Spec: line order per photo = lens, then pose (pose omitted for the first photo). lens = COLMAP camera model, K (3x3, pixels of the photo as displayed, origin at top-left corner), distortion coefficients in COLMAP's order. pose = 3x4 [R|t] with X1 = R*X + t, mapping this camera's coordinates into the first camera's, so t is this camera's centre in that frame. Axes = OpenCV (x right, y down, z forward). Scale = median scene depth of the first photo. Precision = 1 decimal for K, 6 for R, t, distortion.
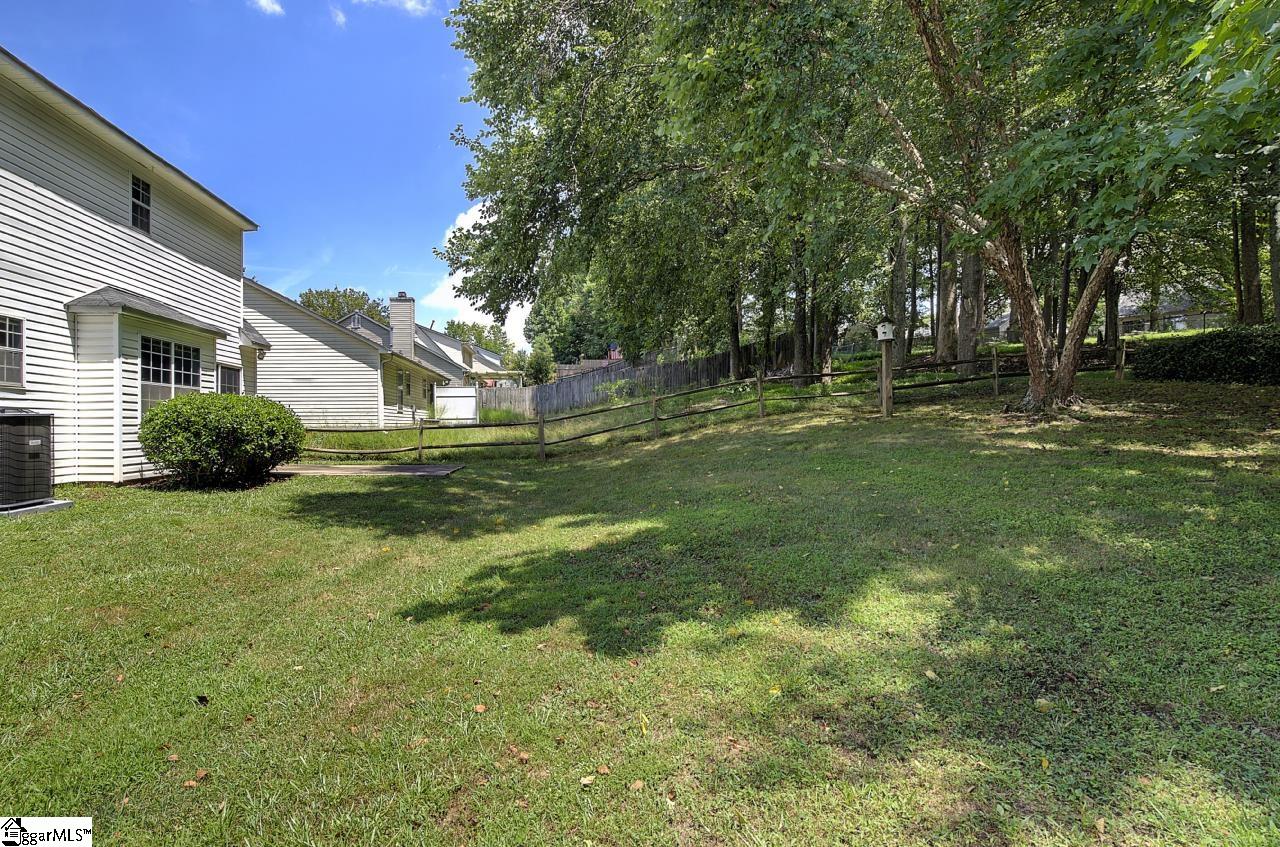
lens RADIAL K [[666.8, 0, 640.0], [0, 666.8, 423.5], [0, 0, 1]] dist [0.000379, -0.000076]
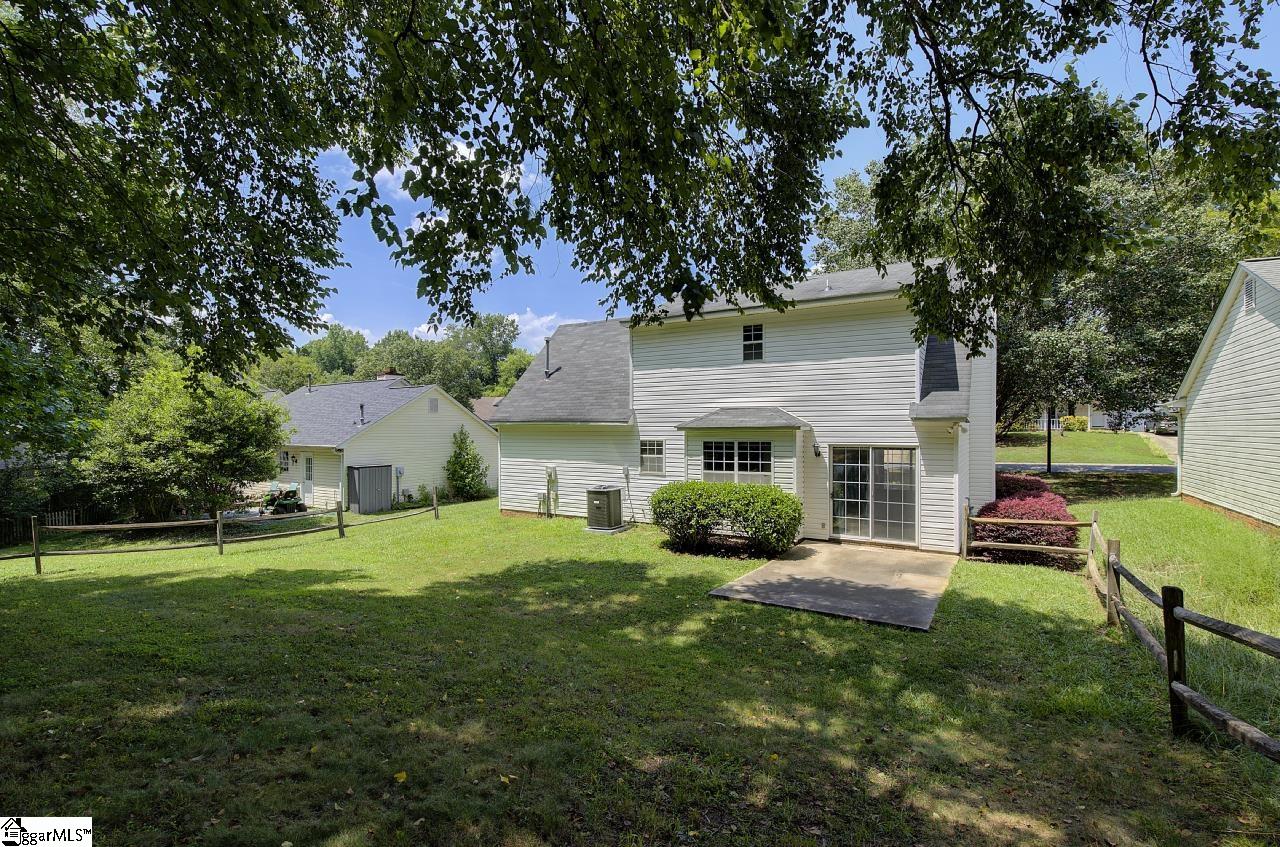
lens RADIAL K [[573.1, 0, 640.0], [0, 573.1, 423.5], [0, 0, 1]] dist [0.000736, 0.000153]
pose [[-0.644260, -0.007401, -0.764771, 0.335094], [0.005965, 0.999874, -0.014701, -0.142763], [0.764784, -0.014033, -0.644134, 1.617818]]
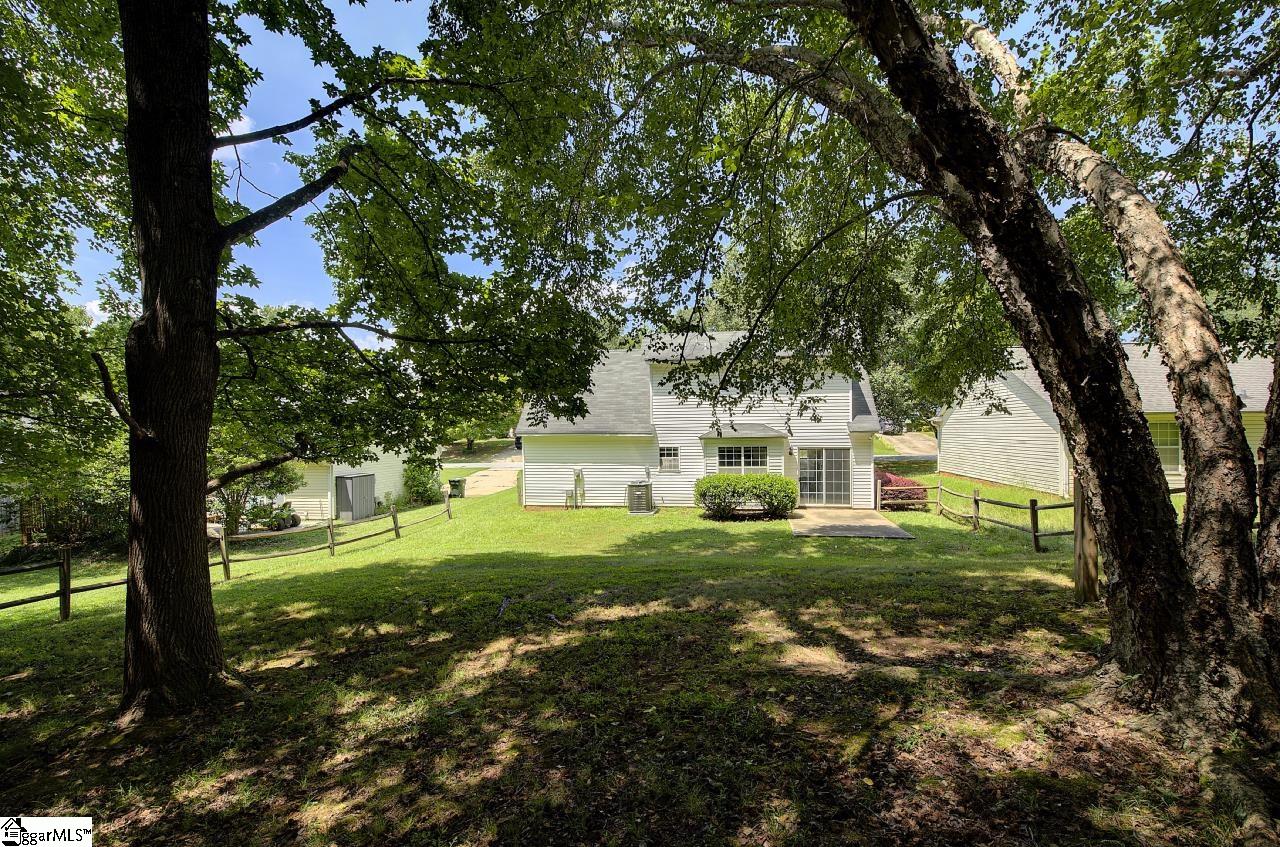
lens RADIAL K [[573.1, 0, 640.0], [0, 573.1, 423.5], [0, 0, 1]] dist [0.000736, 0.000153]
pose [[-0.305607, -0.005420, -0.952142, 1.106014], [0.017208, 0.999789, -0.011214, -0.179920], [0.952002, -0.019811, -0.305450, 1.248224]]
